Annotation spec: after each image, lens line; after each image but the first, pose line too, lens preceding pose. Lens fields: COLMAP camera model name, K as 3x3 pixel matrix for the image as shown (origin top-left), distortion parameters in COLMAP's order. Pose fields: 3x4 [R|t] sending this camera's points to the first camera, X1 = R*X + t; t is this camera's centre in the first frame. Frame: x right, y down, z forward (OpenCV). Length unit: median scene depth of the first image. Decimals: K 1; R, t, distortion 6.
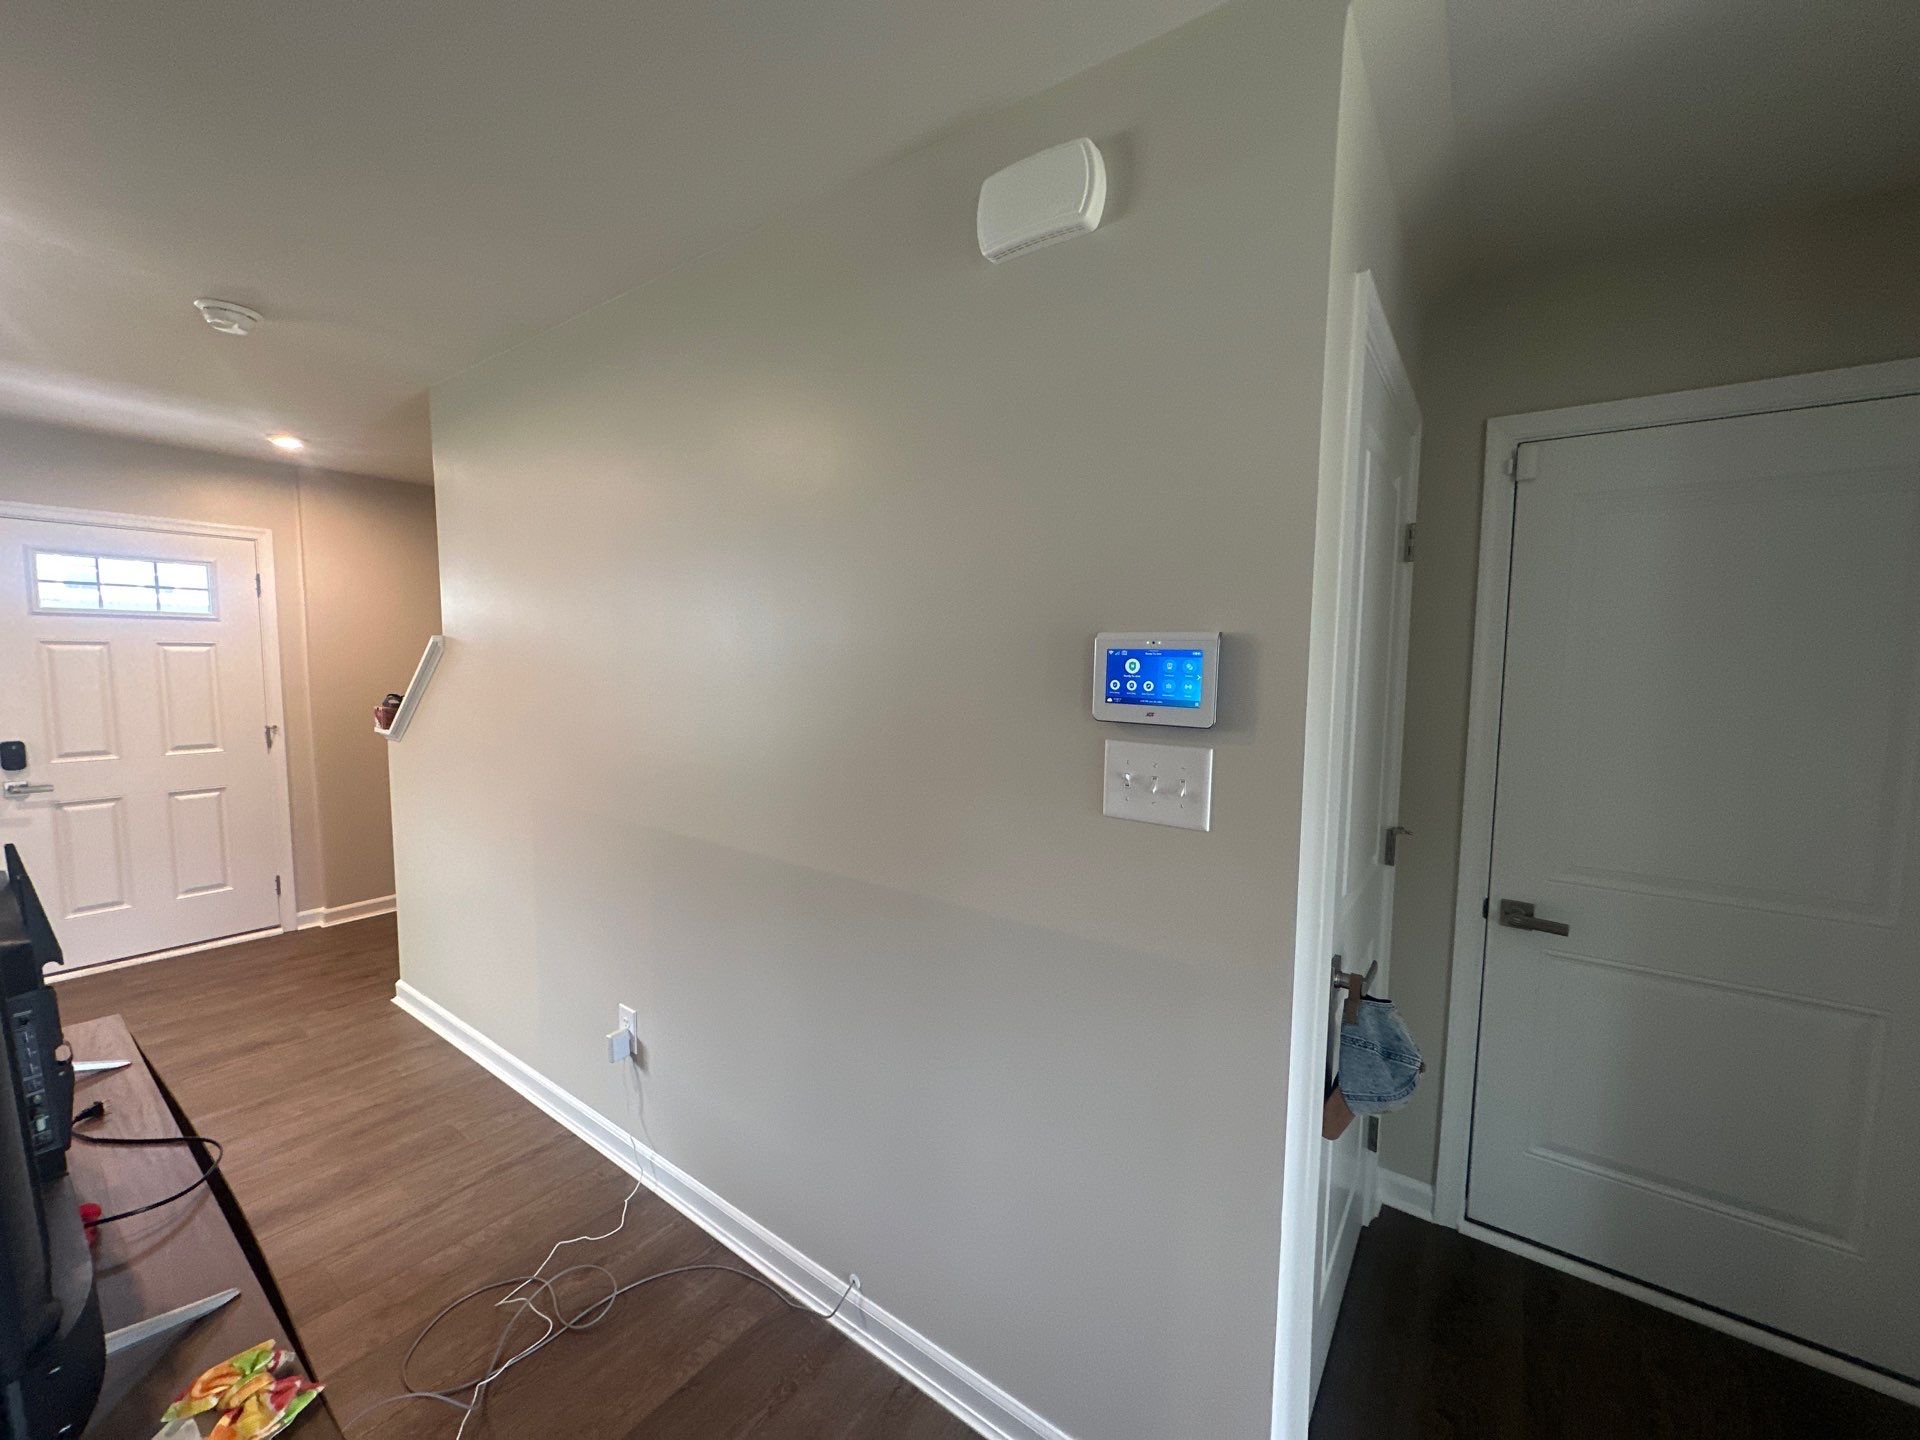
lens RADIAL K [[760.6, 0, 960.0], [0, 760.6, 720.0], [0, 0, 1]] dist [-0.000959, 0.000196]
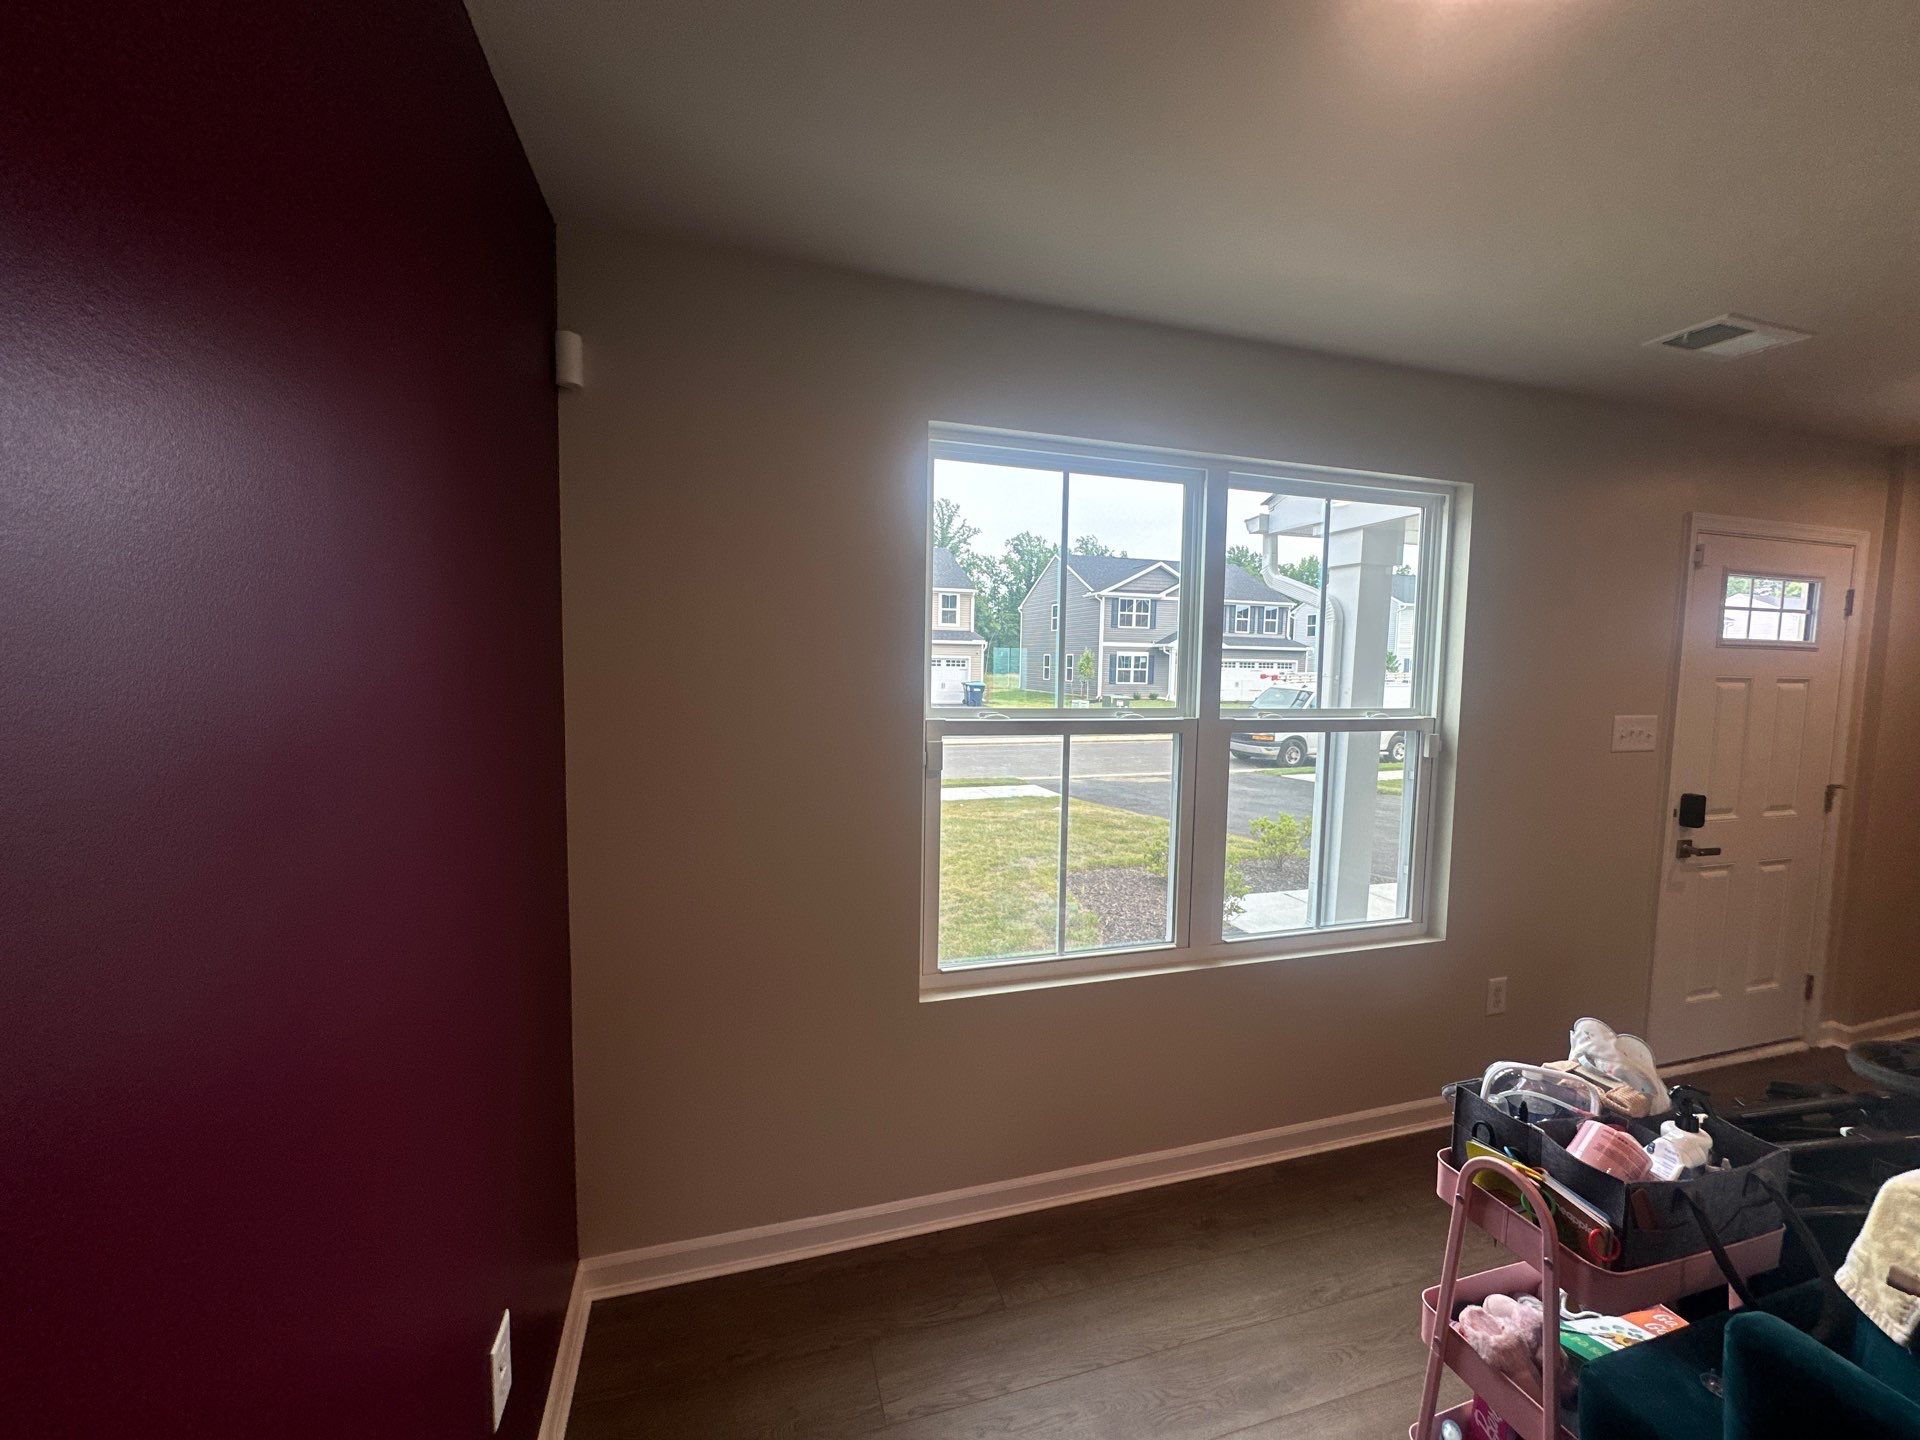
lens RADIAL K [[760.6, 0, 960.0], [0, 760.6, 720.0], [0, 0, 1]] dist [-0.000959, 0.000196]
pose [[0.801746, 0.046294, -0.595869, -0.161480], [-0.060239, 0.998178, -0.003503, -0.000292], [0.594622, 0.038703, 0.803074, -0.021335]]
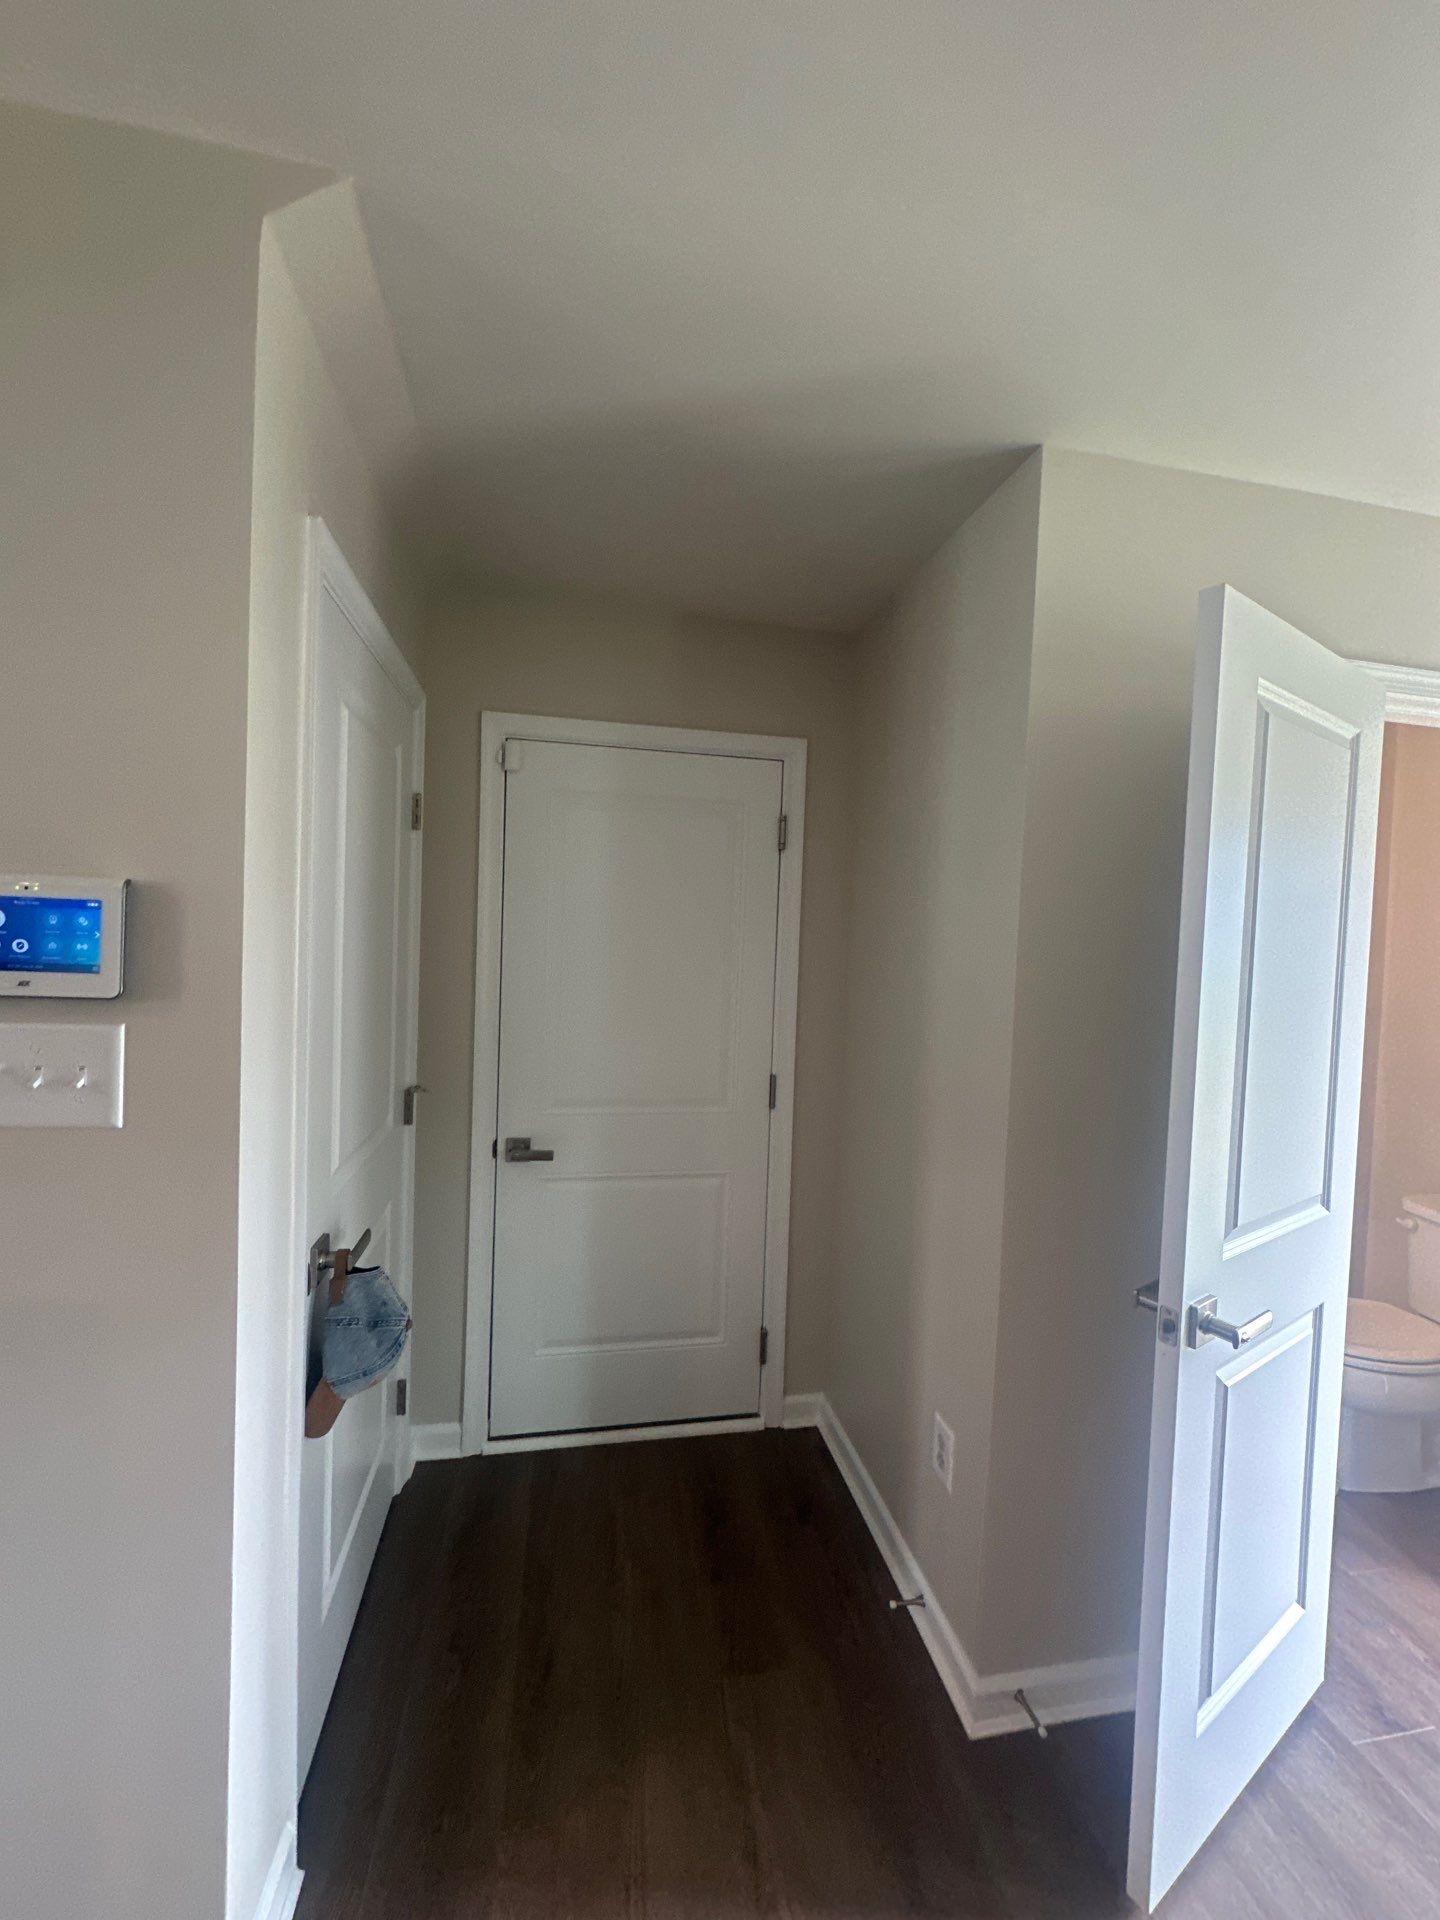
lens RADIAL K [[760.6, 0, 720.0], [0, 760.6, 960.0], [0, 0, 1]] dist [-0.000959, 0.000196]
pose [[0.681008, -0.007774, 0.732234, 0.149762], [0.031968, 0.999306, -0.019123, 0.004914], [-0.731578, 0.036431, 0.680784, -0.009011]]
